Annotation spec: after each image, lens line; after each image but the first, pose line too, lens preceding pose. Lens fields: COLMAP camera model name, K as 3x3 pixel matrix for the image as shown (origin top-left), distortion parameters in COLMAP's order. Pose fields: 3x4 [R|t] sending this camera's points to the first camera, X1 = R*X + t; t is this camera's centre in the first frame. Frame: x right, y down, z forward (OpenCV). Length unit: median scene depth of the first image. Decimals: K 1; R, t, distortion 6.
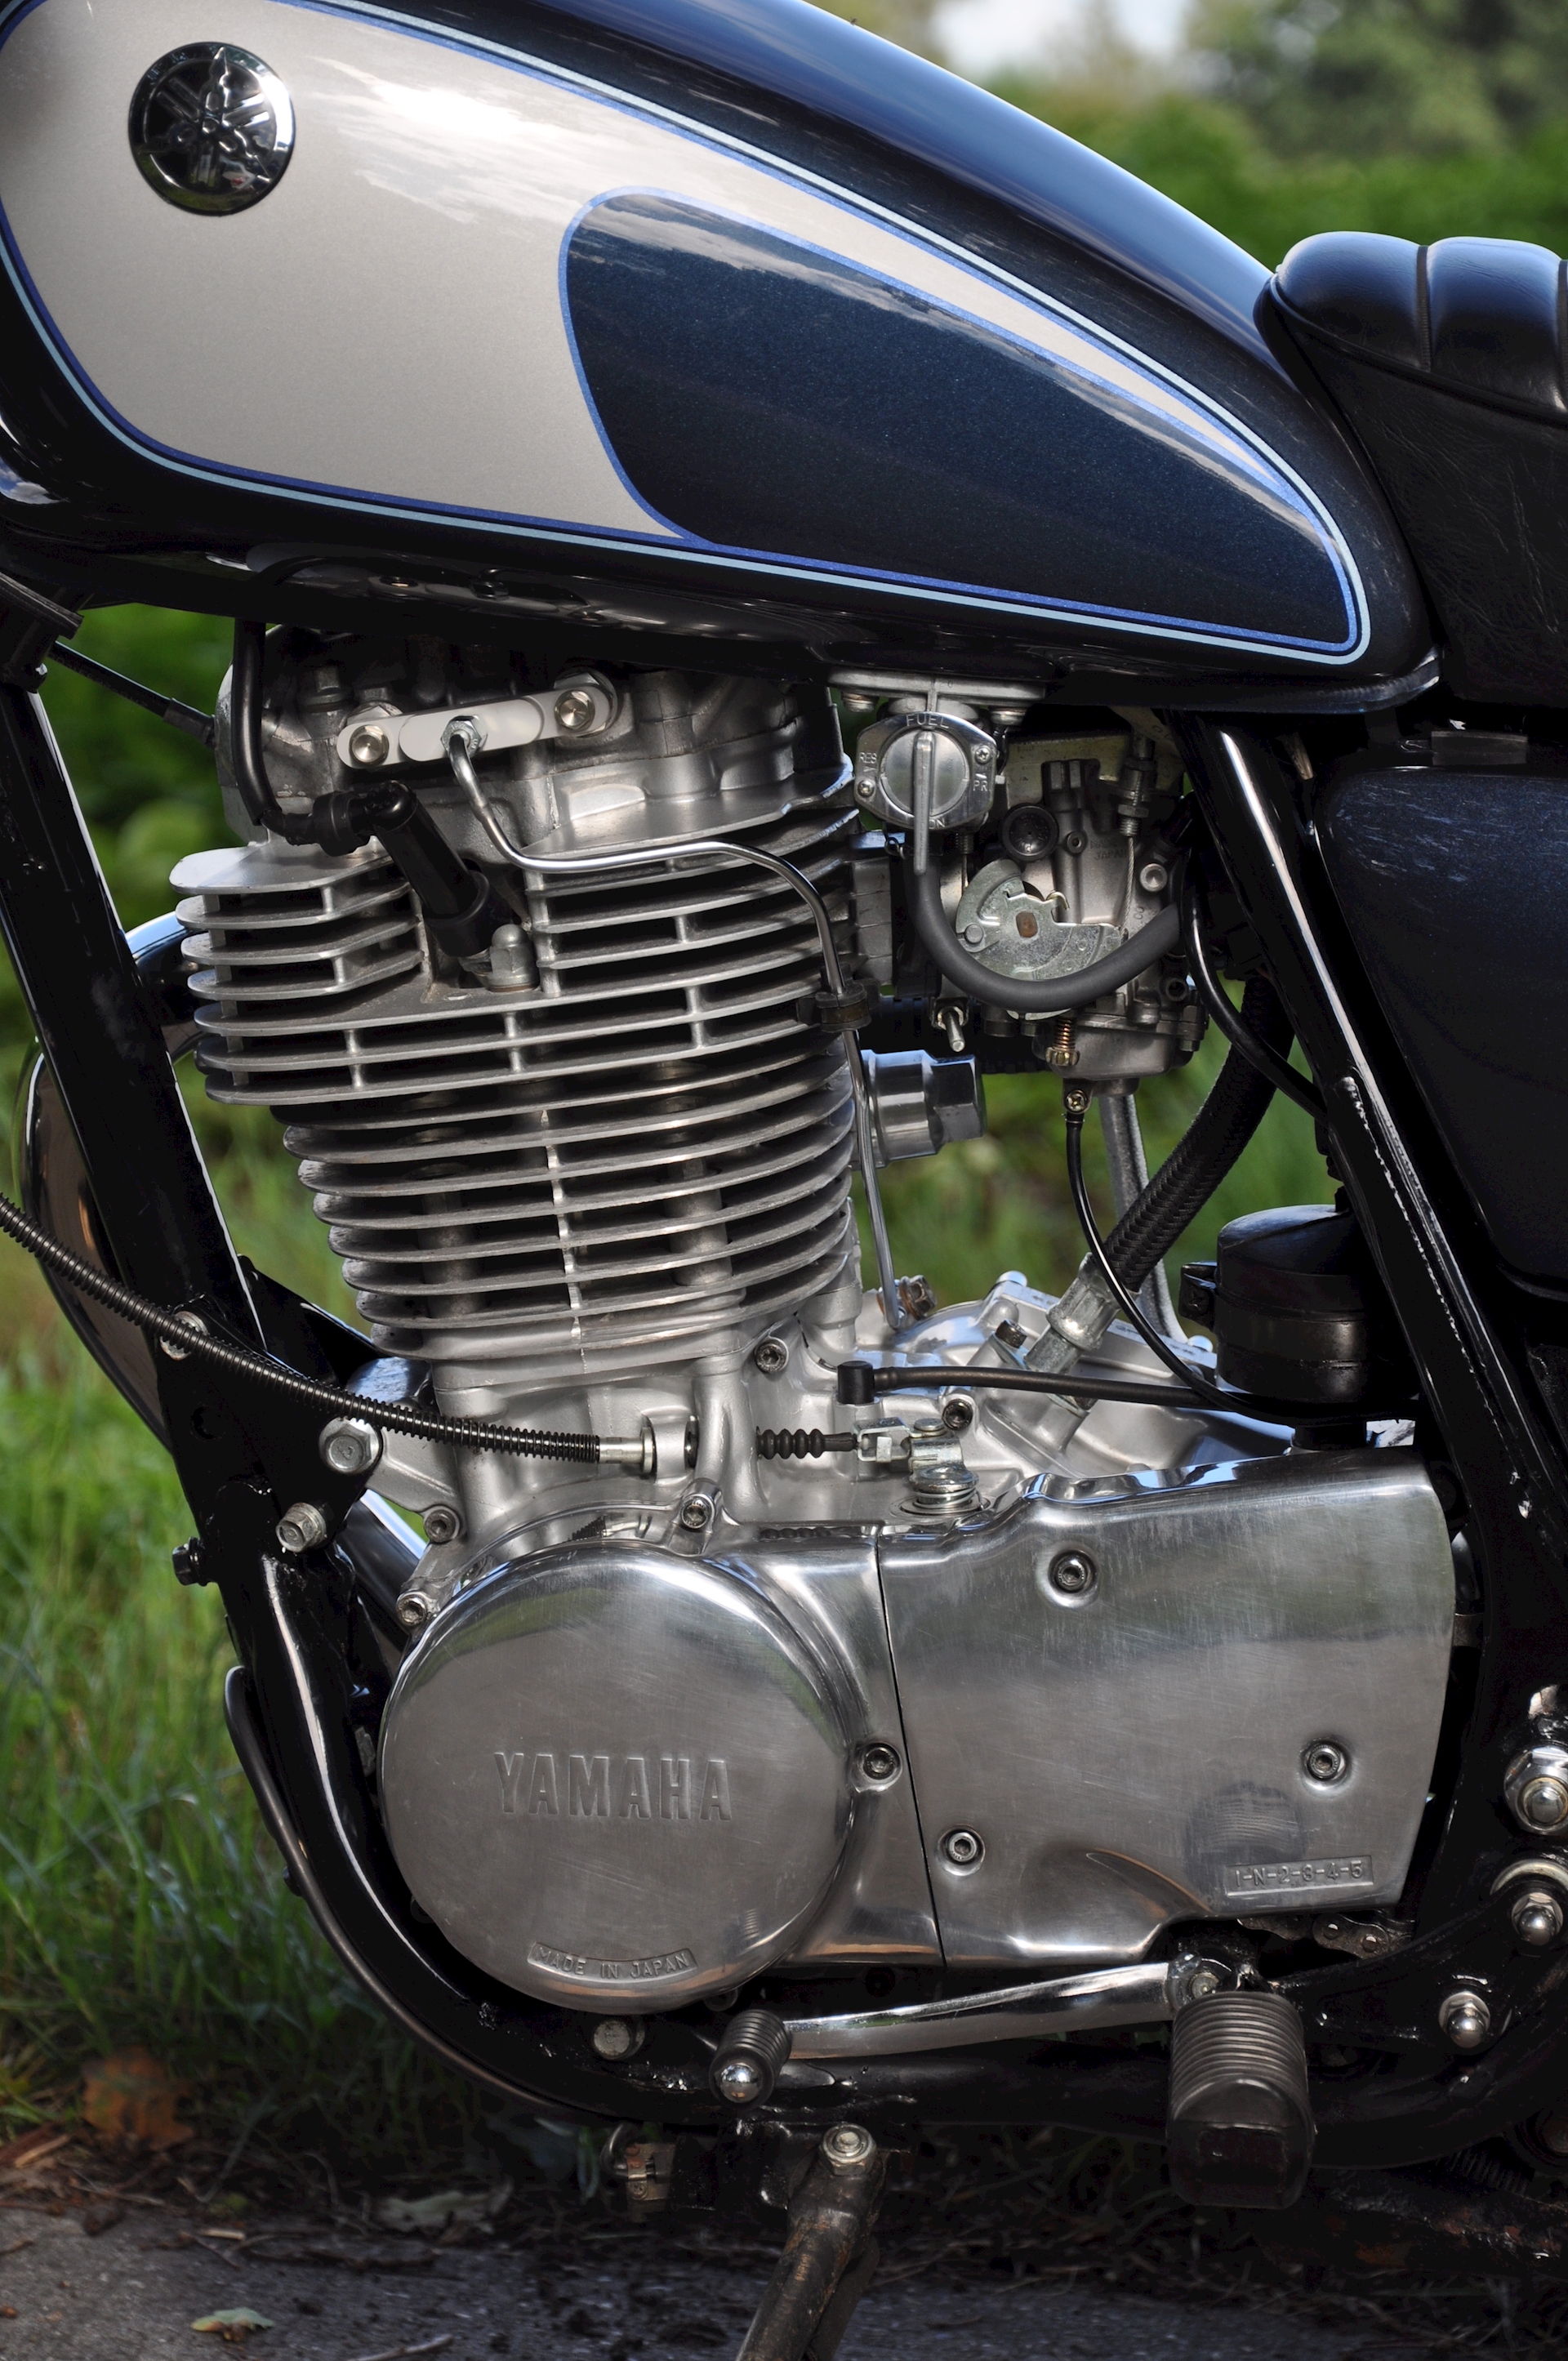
lens RADIAL K [[8812.6, 0, 761.7], [0, 8812.6, 1176.3], [0, 0, 1]] dist [1.054561, 0.000000]
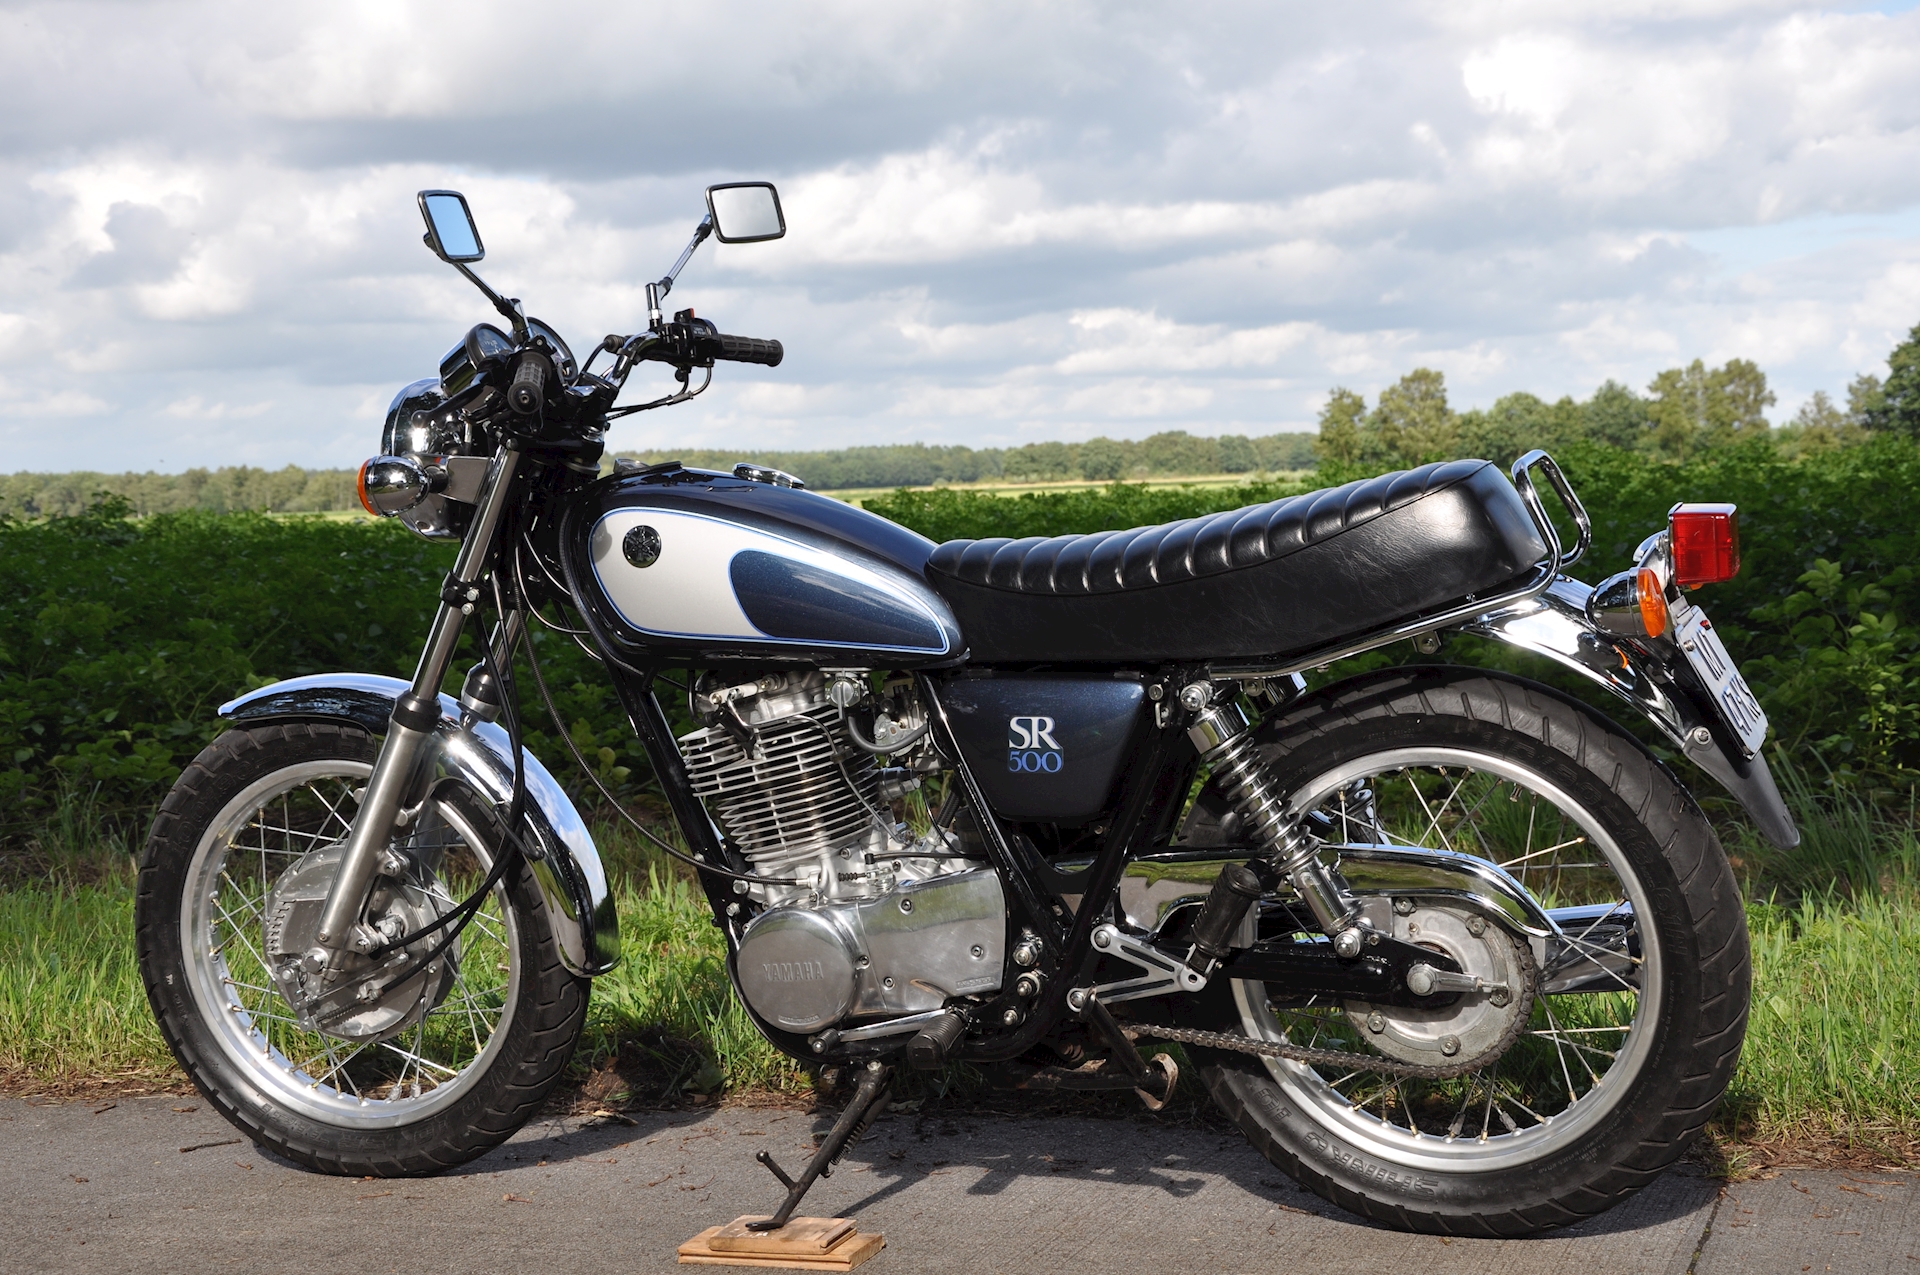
lens RADIAL K [[3122.9, 0, 958.4], [0, 3122.9, 642.8], [0, 0, 1]] dist [0.230683, 0.000000]
pose [[0.959670, -0.093882, -0.264990, 0.407215], [0.075365, 0.994004, -0.079222, 0.040720], [0.270839, 0.056055, 0.960991, -0.248458]]
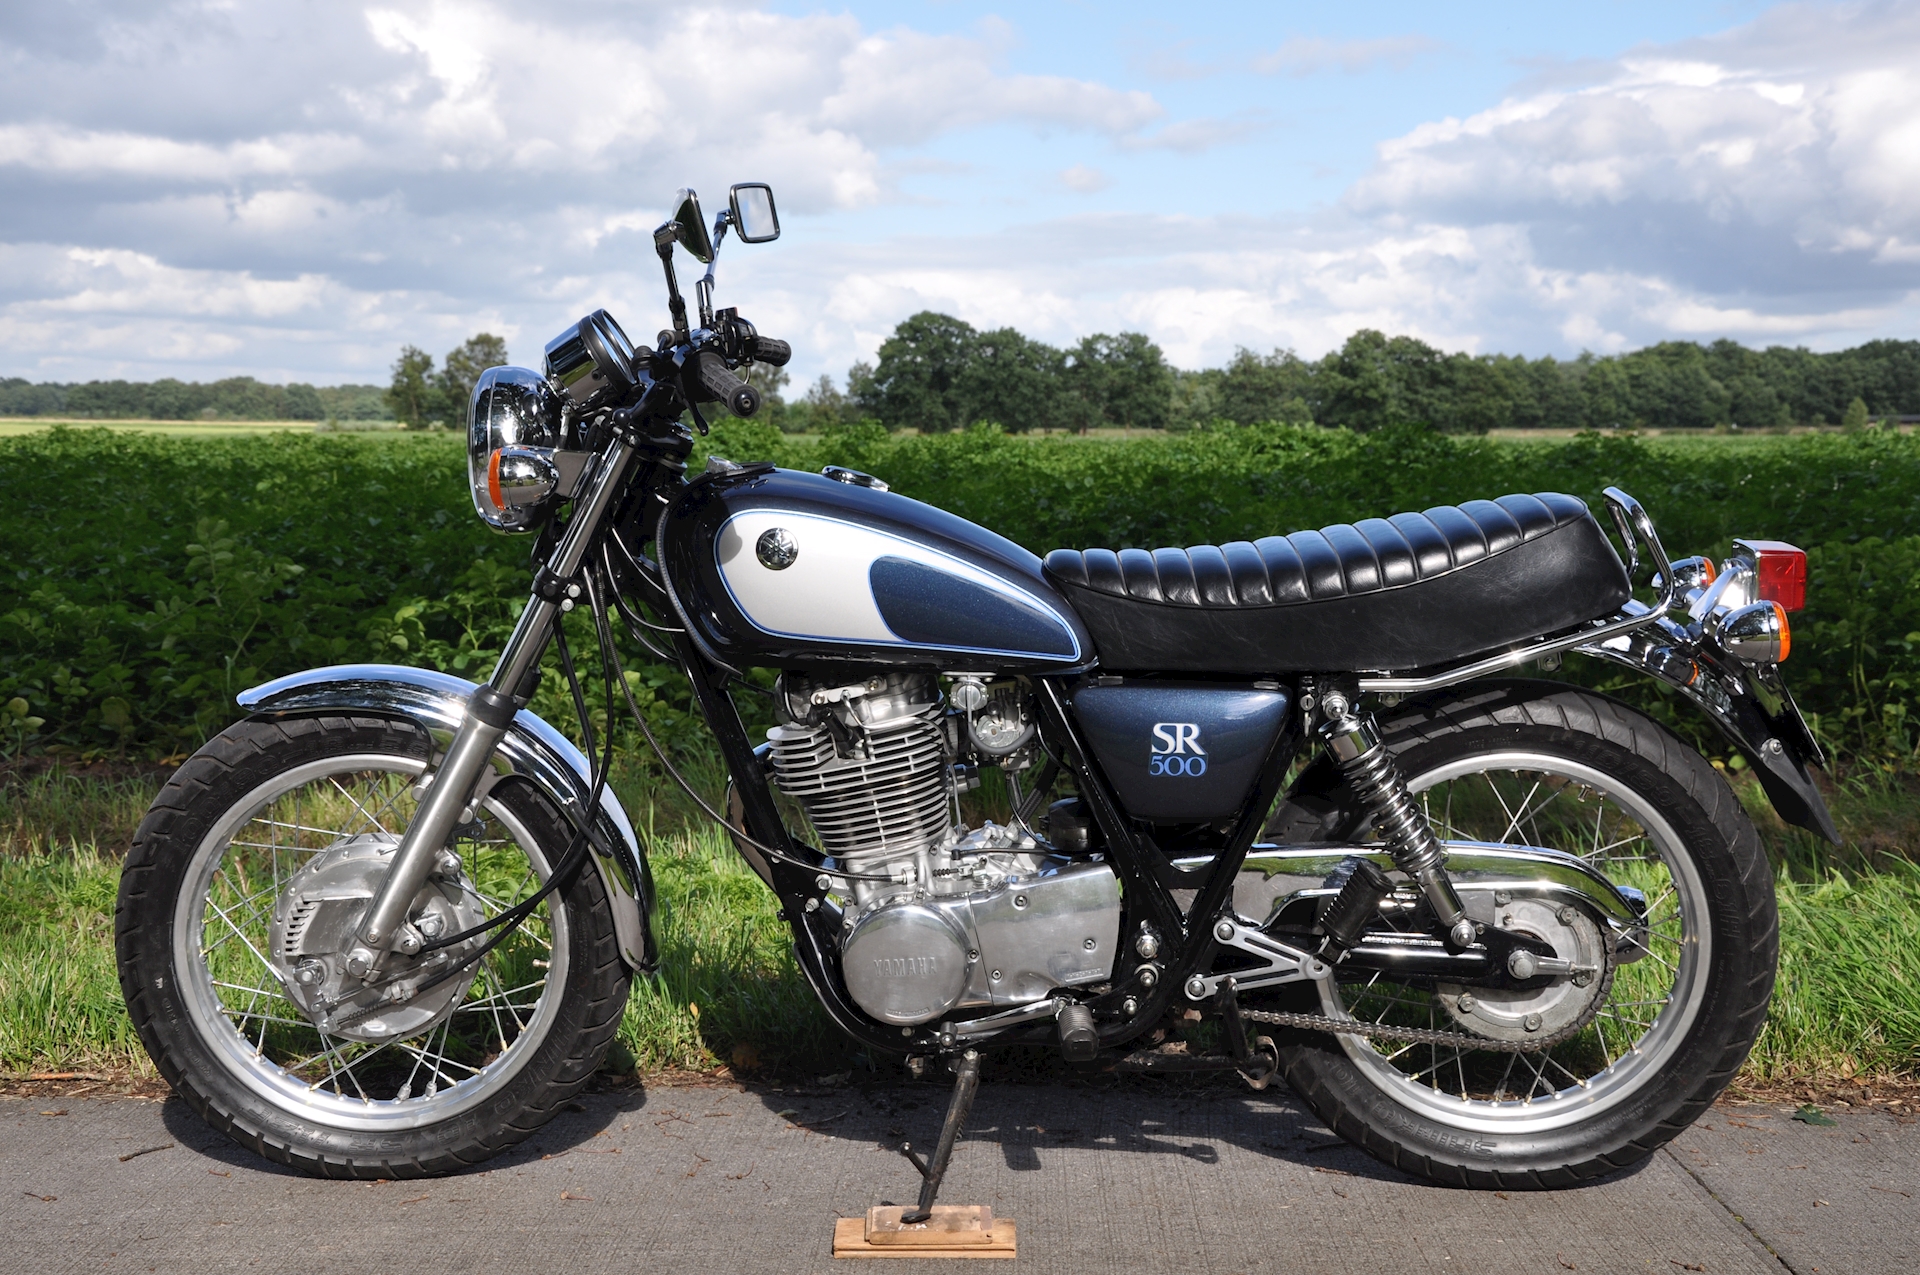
lens RADIAL K [[2803.3, 0, 975.6], [0, 2803.3, 642.7], [0, 0, 1]] dist [0.158545, 0.000000]
pose [[0.993025, -0.073765, 0.091977, -0.086879], [0.076598, 0.996678, -0.027663, -0.034114], [-0.089631, 0.034515, 0.995377, -0.208641]]
